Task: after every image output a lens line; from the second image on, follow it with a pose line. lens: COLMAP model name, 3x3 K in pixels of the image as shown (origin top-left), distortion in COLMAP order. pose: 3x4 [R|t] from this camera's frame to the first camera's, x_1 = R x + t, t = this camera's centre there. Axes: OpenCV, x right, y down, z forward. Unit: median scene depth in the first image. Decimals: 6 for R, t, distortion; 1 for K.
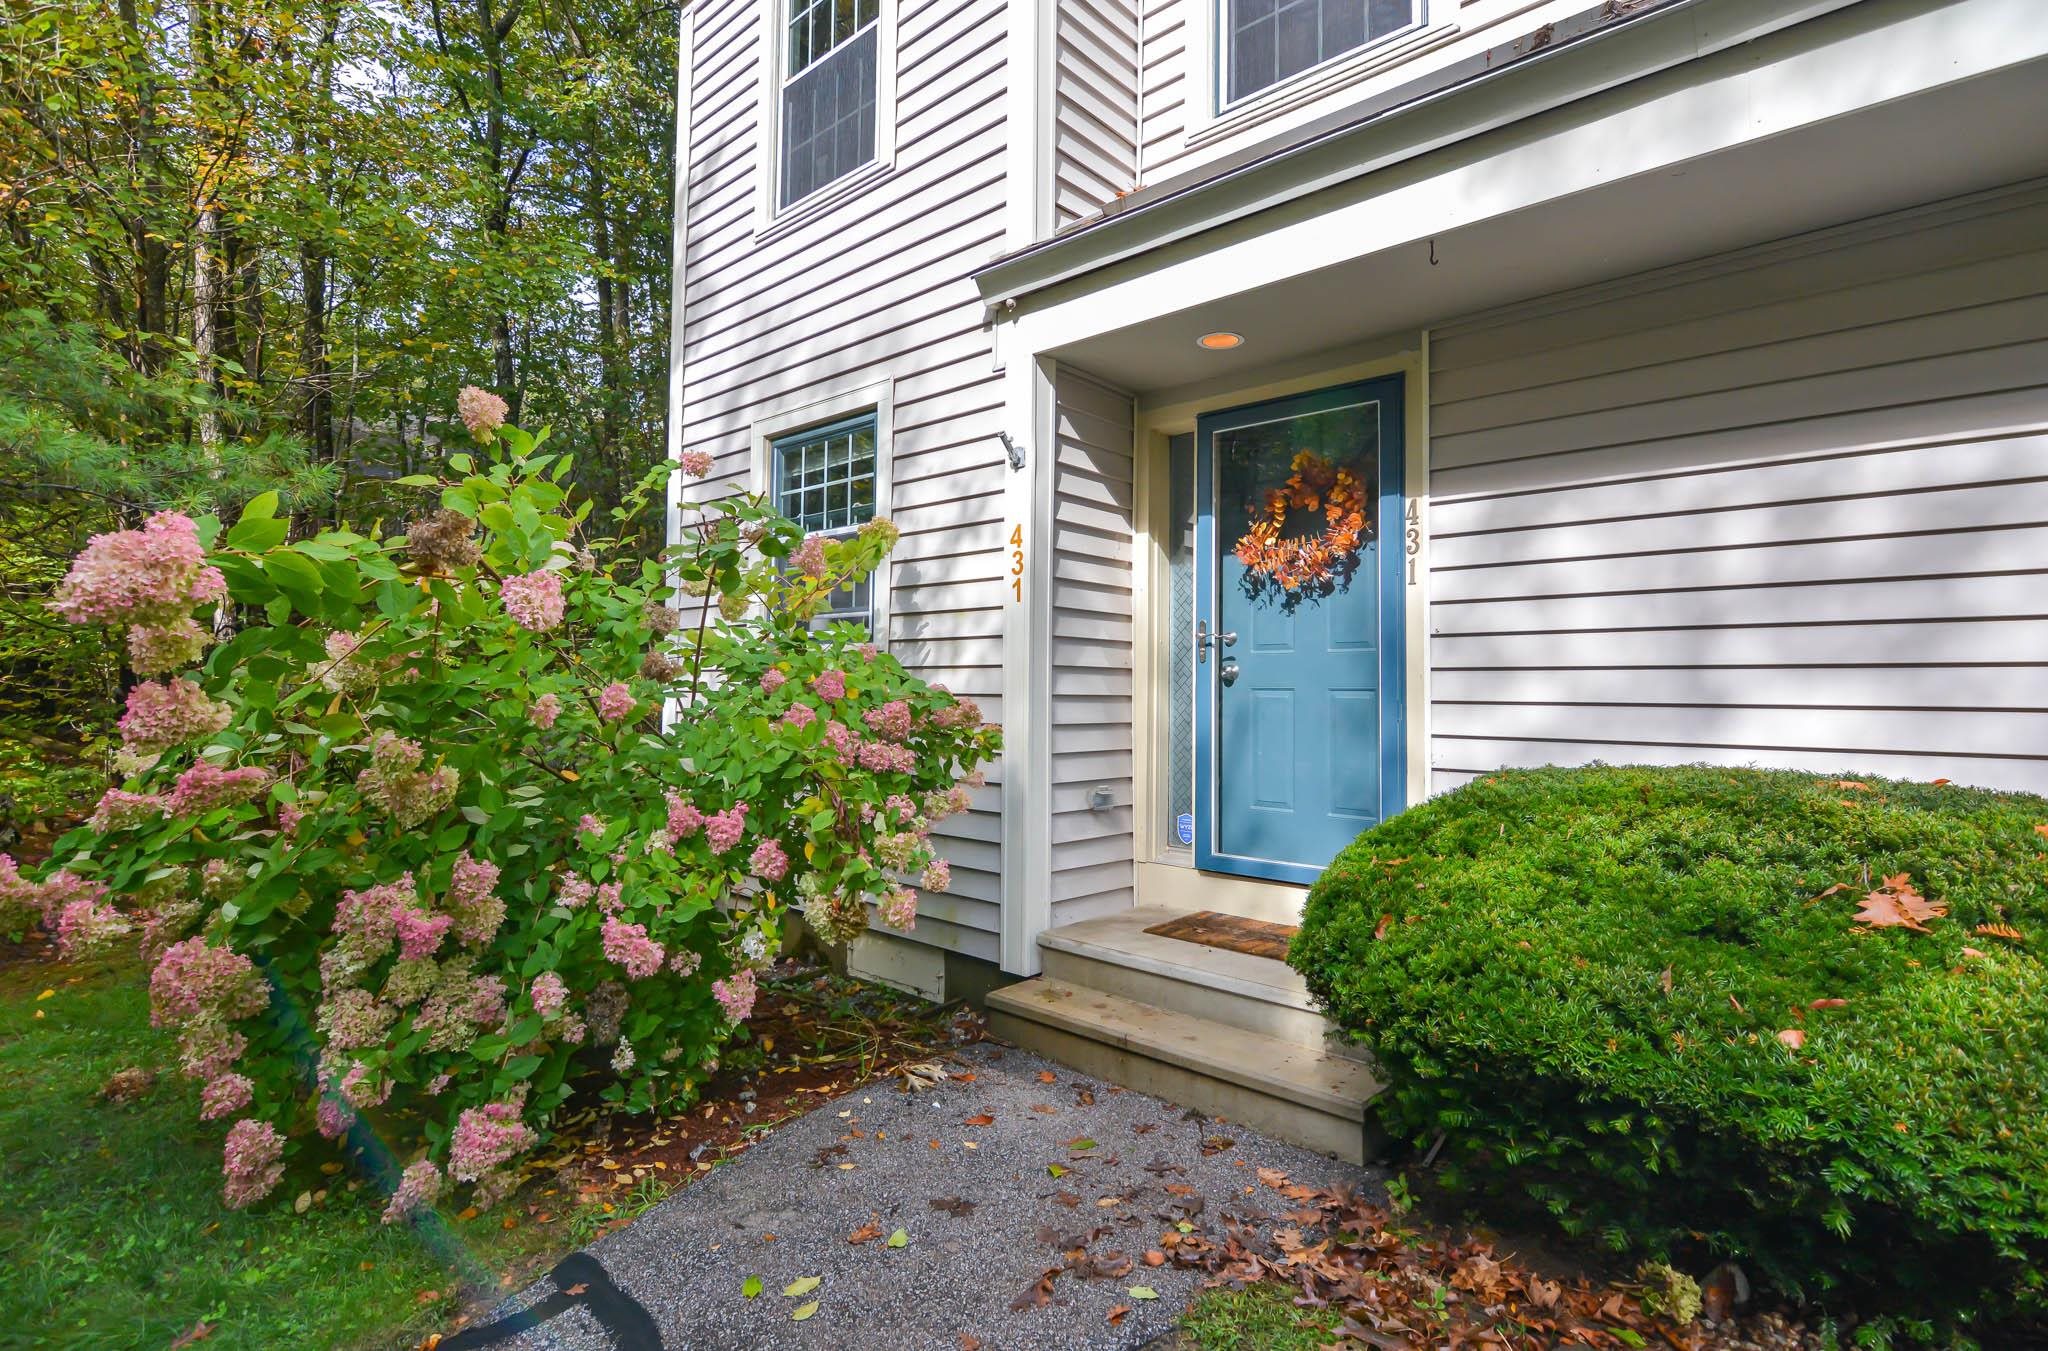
lens RADIAL K [[987.4, 0, 1025.1], [0, 987.4, 673.4], [0, 0, 1]] dist [0.006970, -0.003829]
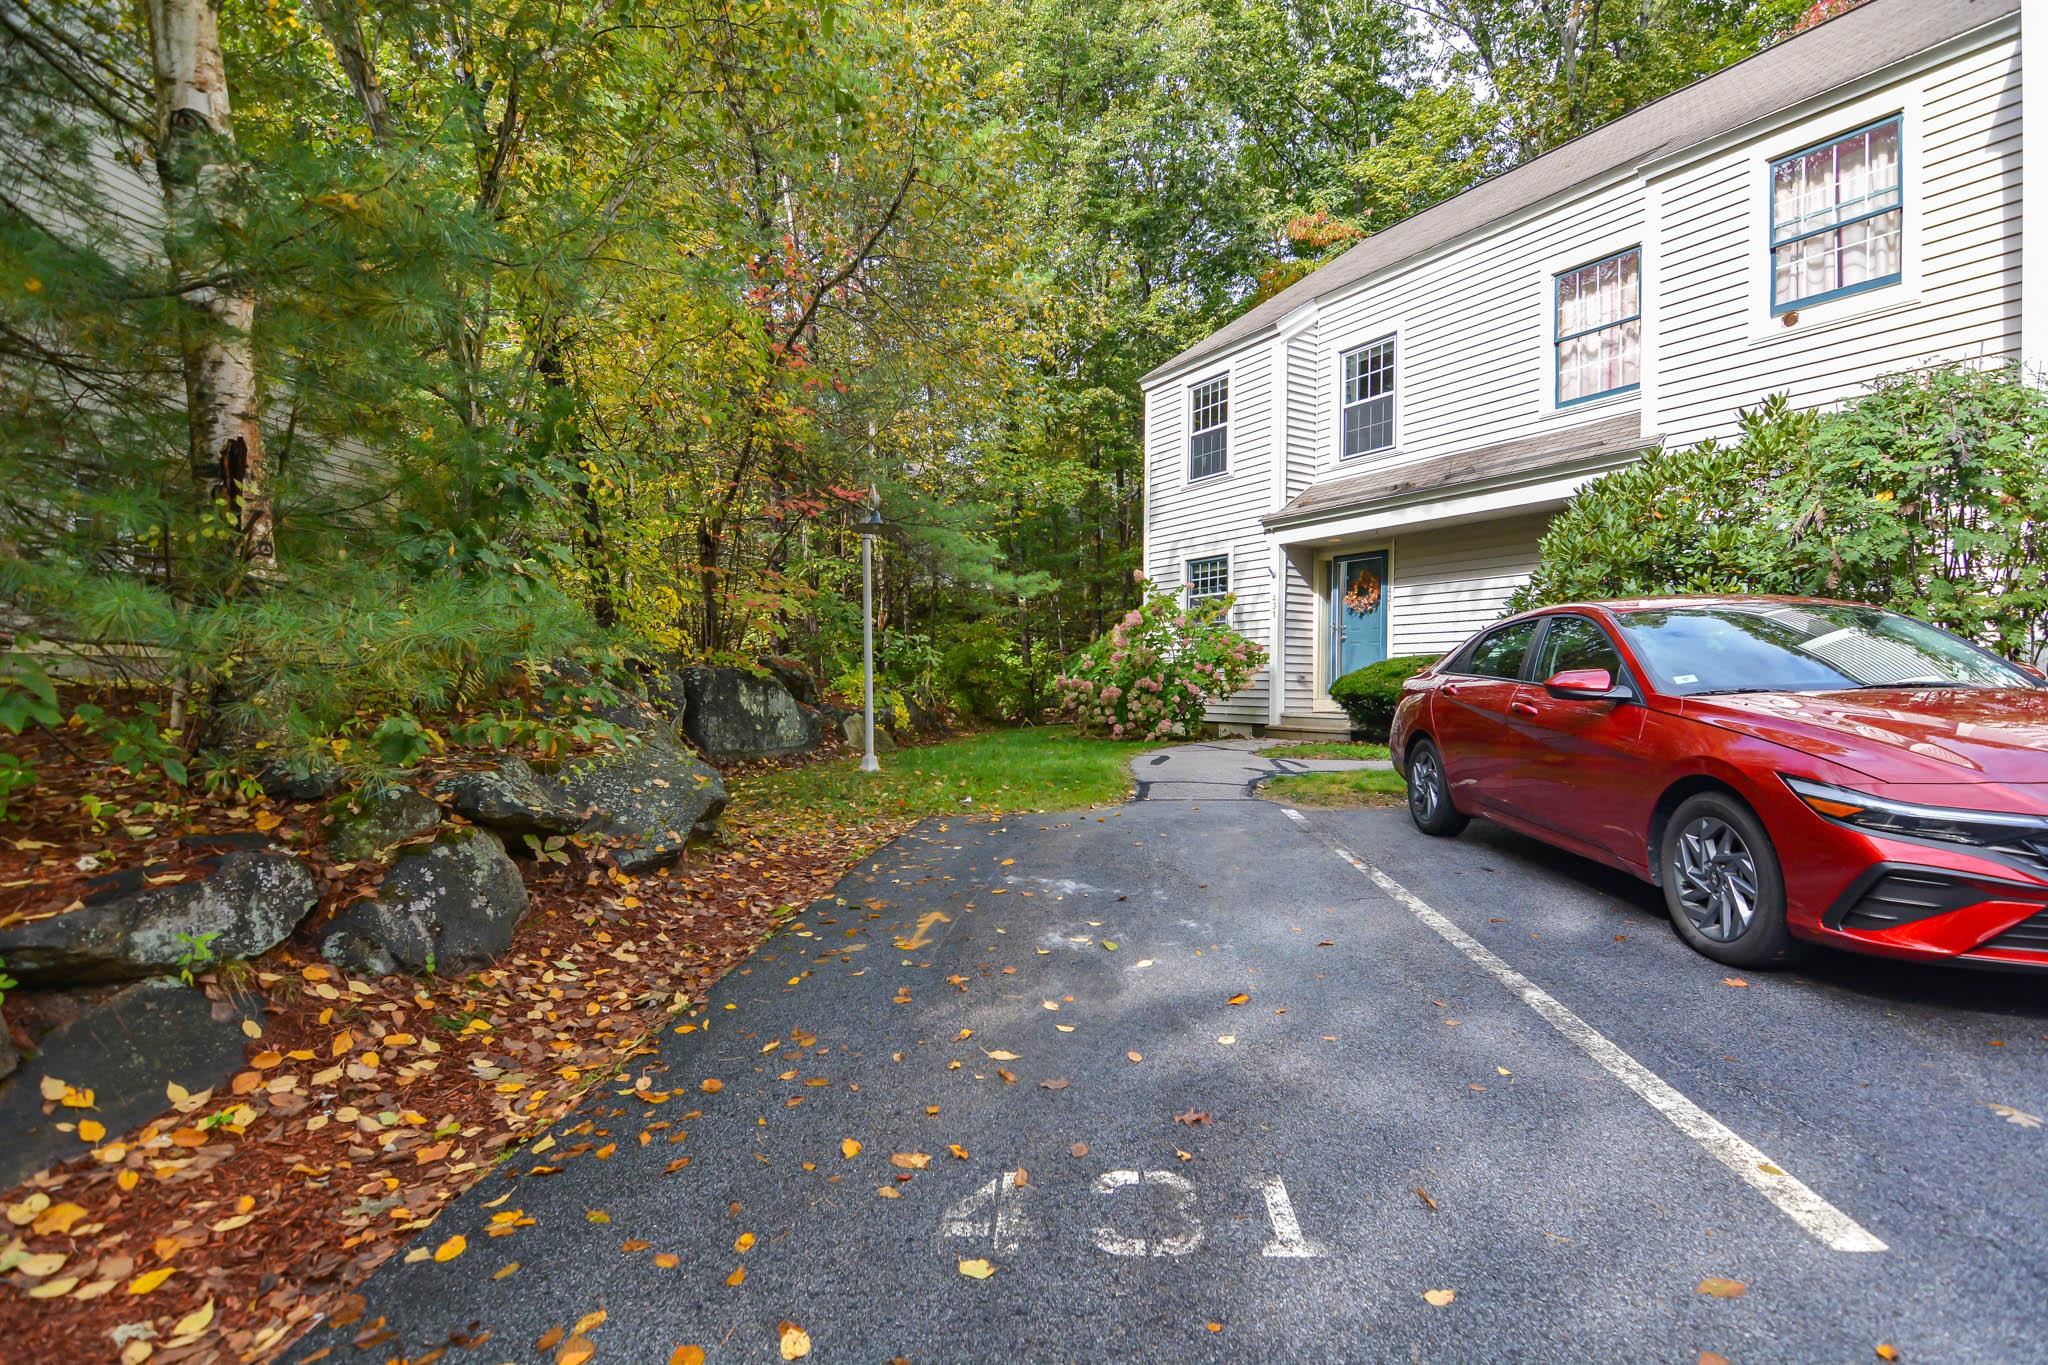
lens RADIAL K [[987.4, 0, 1039.8], [0, 987.4, 682.1], [0, 0, 1]] dist [0.006970, -0.003829]
pose [[0.964989, -0.001718, -0.262286, 0.099415], [0.004430, 0.999943, 0.009748, 0.106699], [0.262254, -0.010569, 0.964941, -2.358649]]
